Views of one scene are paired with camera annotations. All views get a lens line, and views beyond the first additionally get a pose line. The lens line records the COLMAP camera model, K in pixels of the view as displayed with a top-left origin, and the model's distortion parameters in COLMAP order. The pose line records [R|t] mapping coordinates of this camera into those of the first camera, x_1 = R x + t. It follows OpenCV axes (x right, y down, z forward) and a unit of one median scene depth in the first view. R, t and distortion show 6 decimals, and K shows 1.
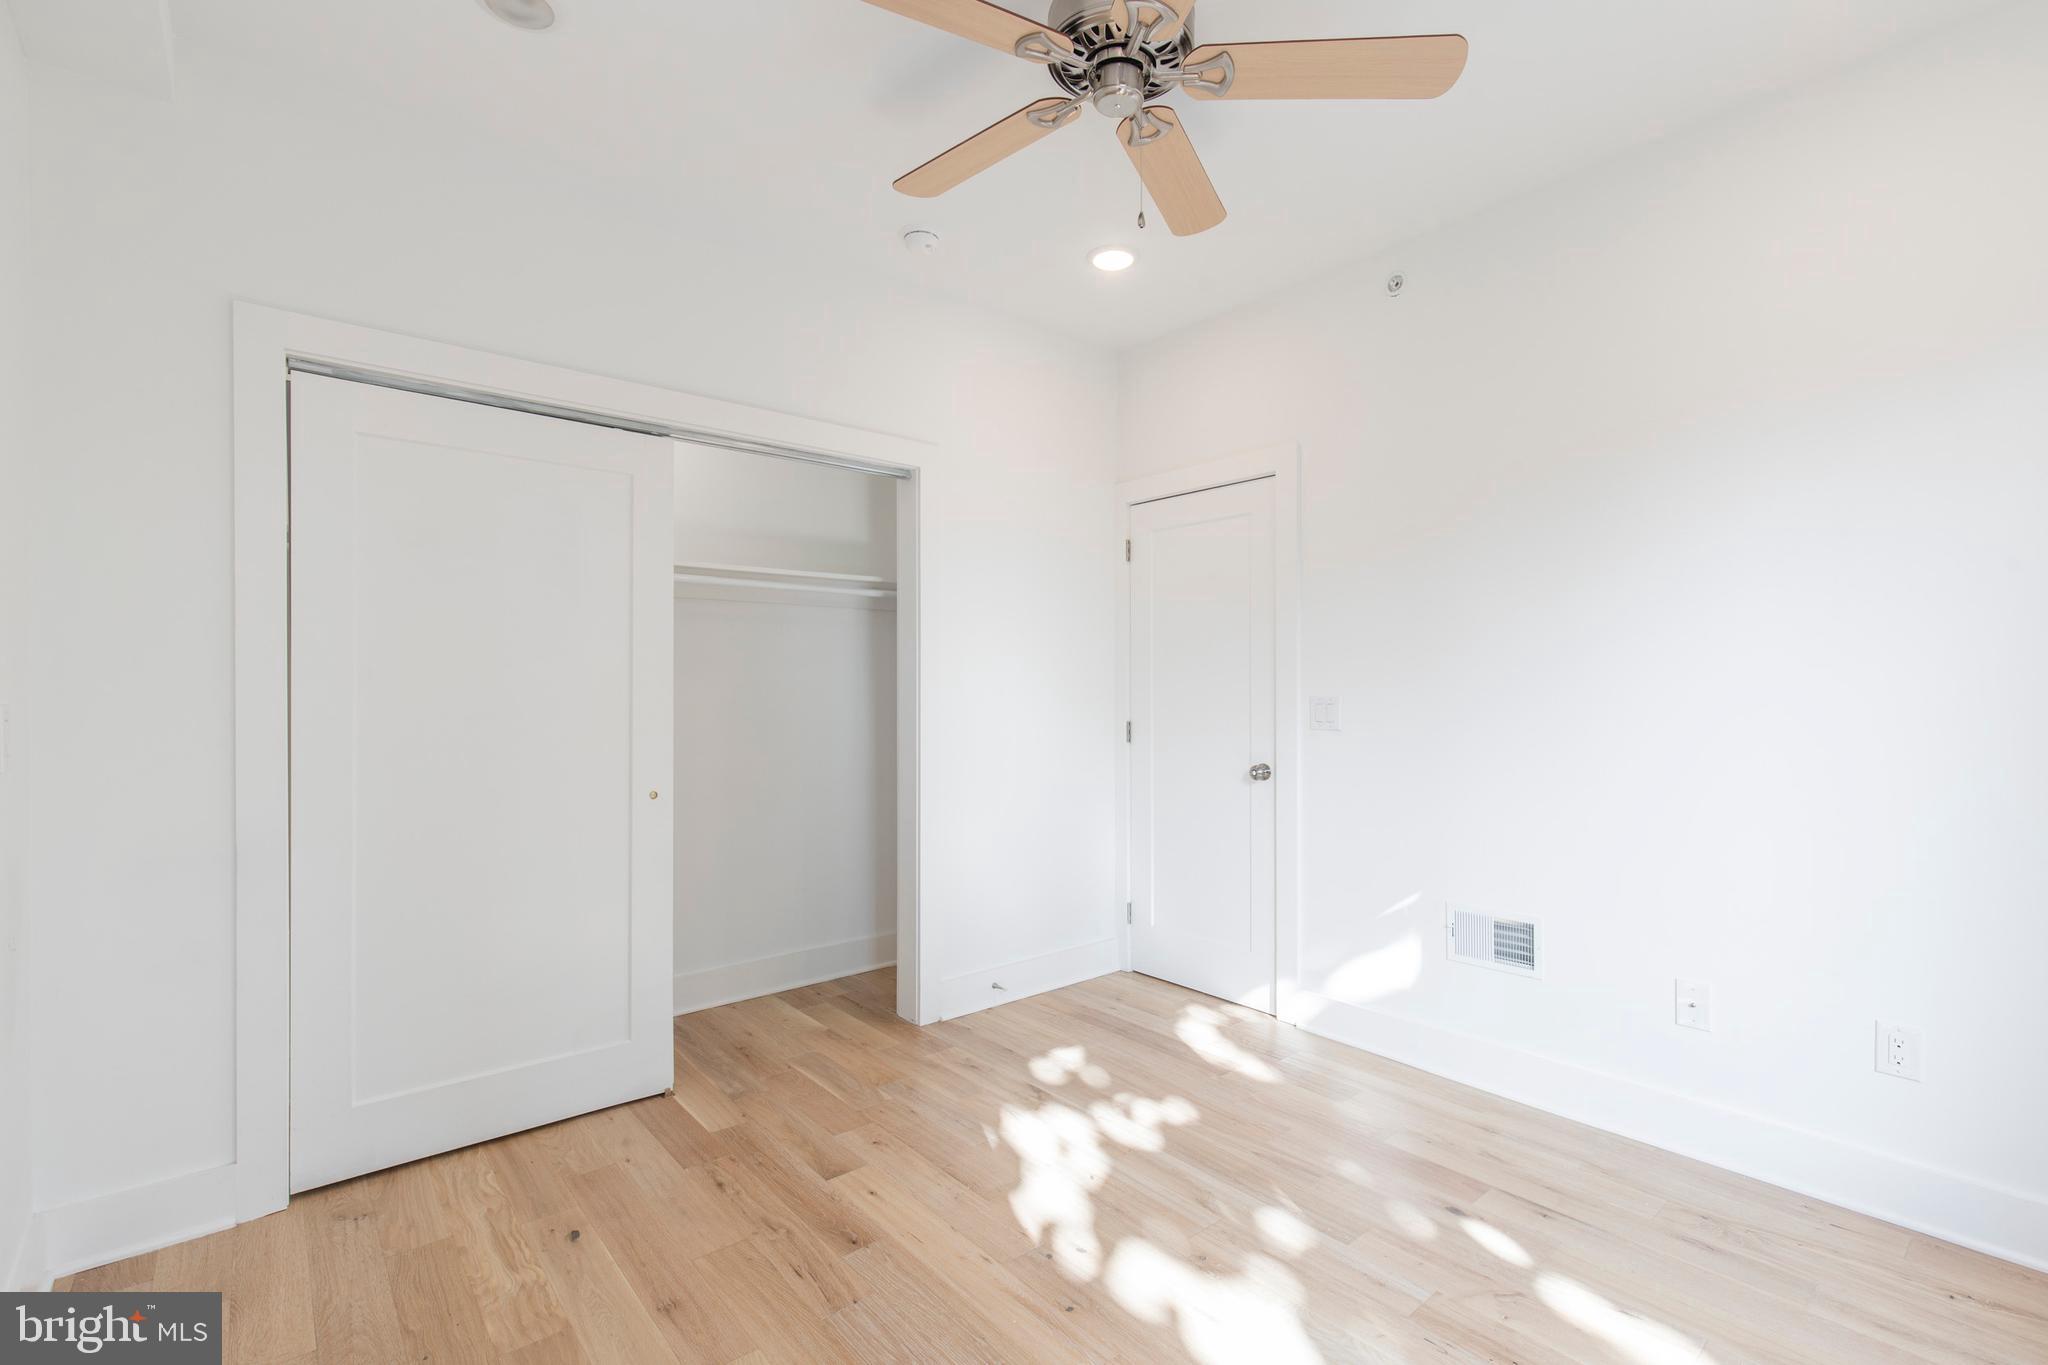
lens RADIAL K [[926.5, 0, 1043.7], [0, 926.5, 693.3], [0, 0, 1]] dist [0.004826, -0.001400]
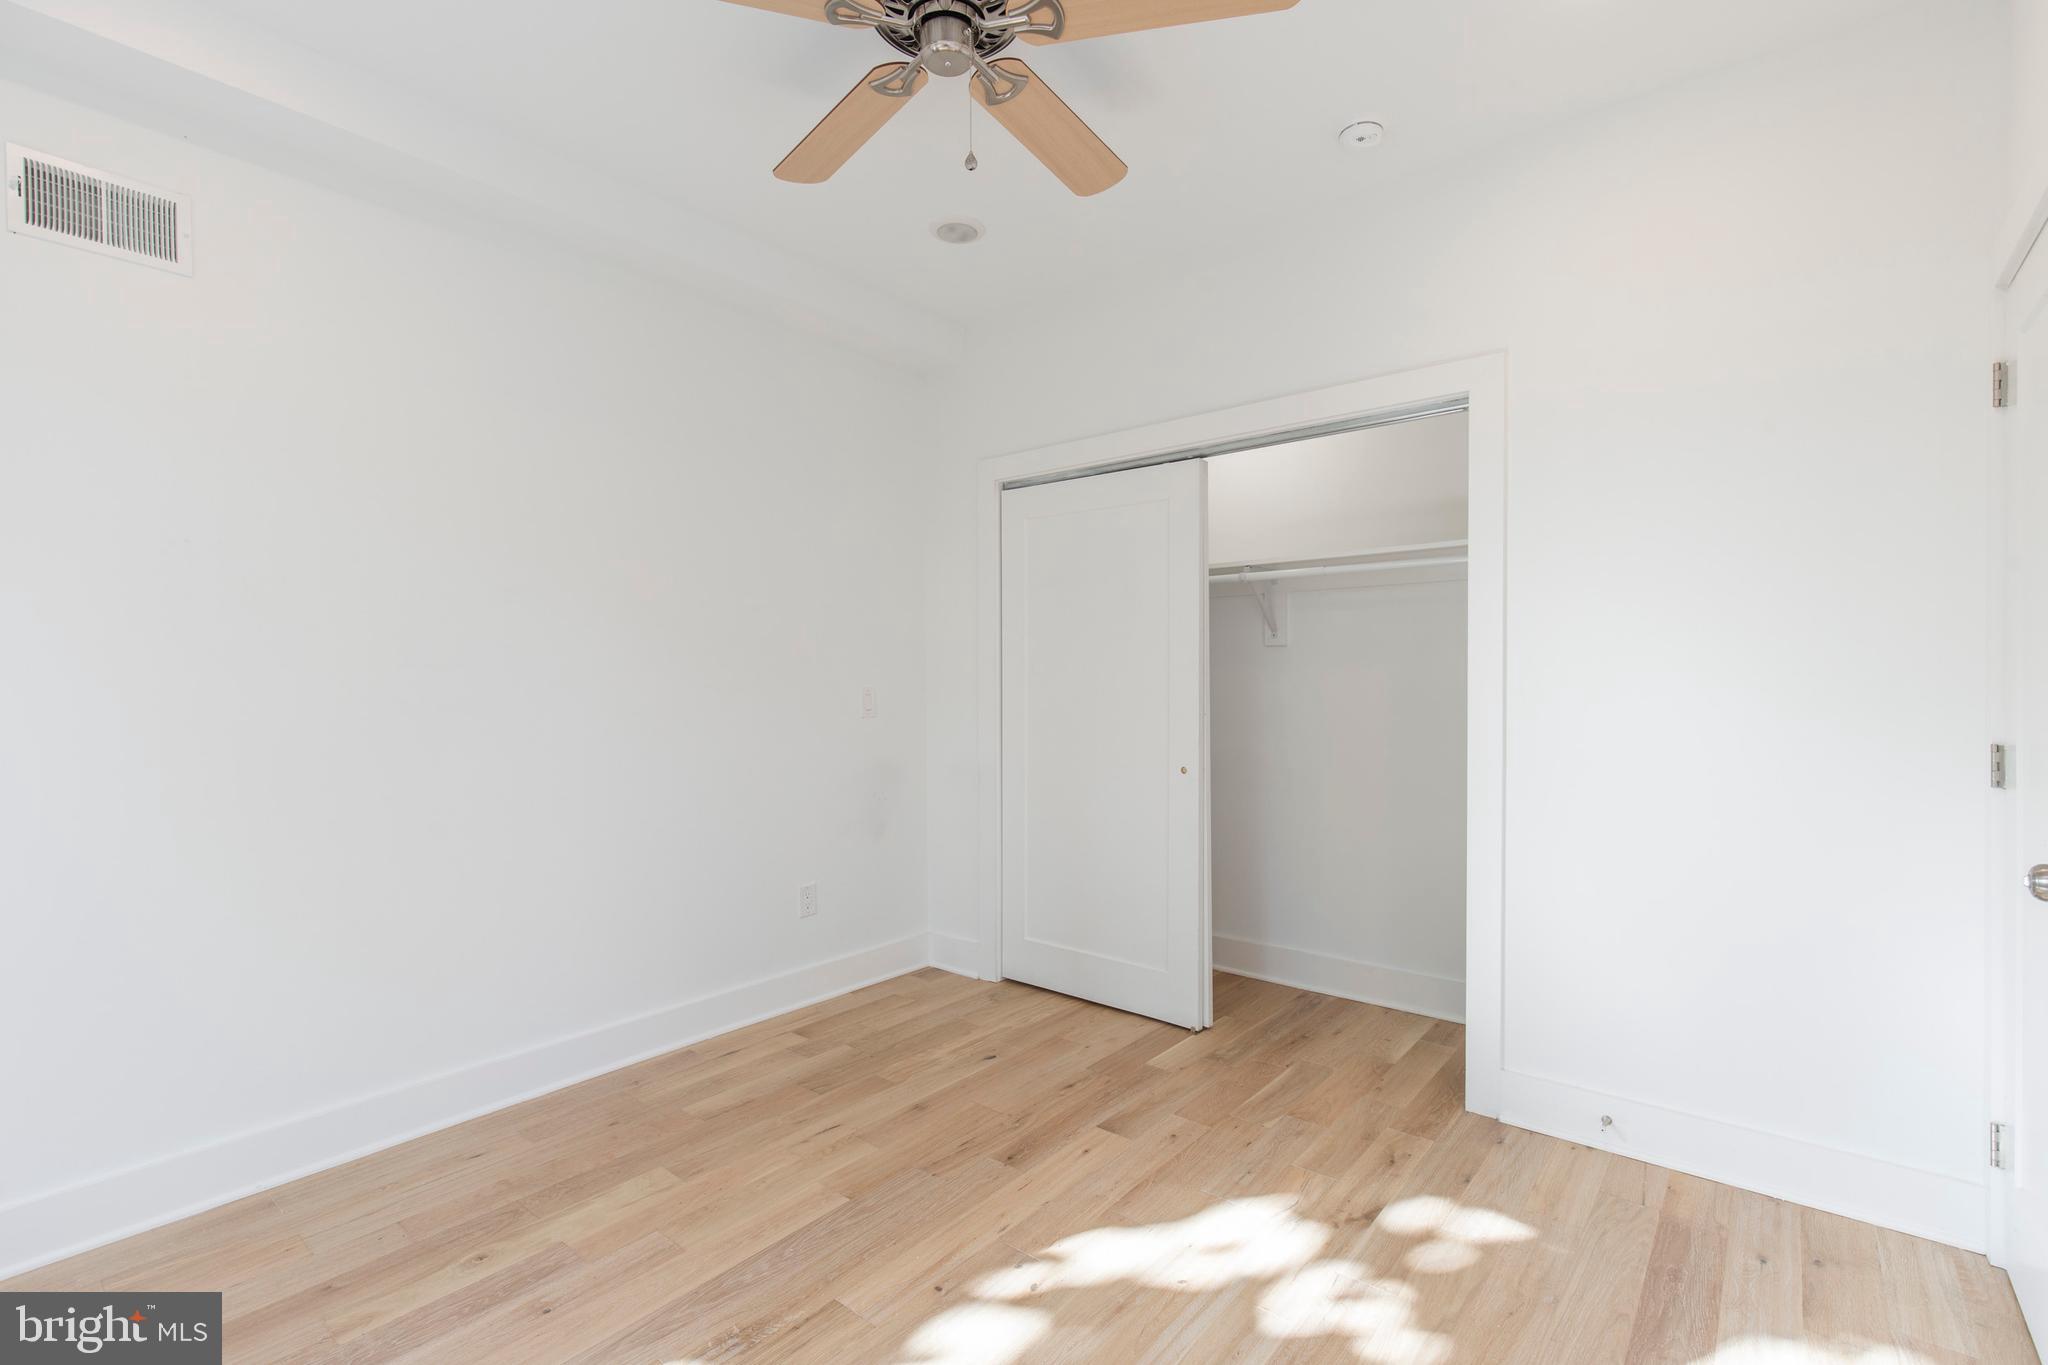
lens RADIAL K [[926.5, 0, 1039.5], [0, 926.5, 691.6], [0, 0, 1]] dist [0.004826, -0.001400]
pose [[0.166269, 0.013927, -0.985982, 0.755533], [-0.000612, 0.999902, 0.014020, -0.005617], [0.986080, -0.001728, 0.166261, 0.683401]]
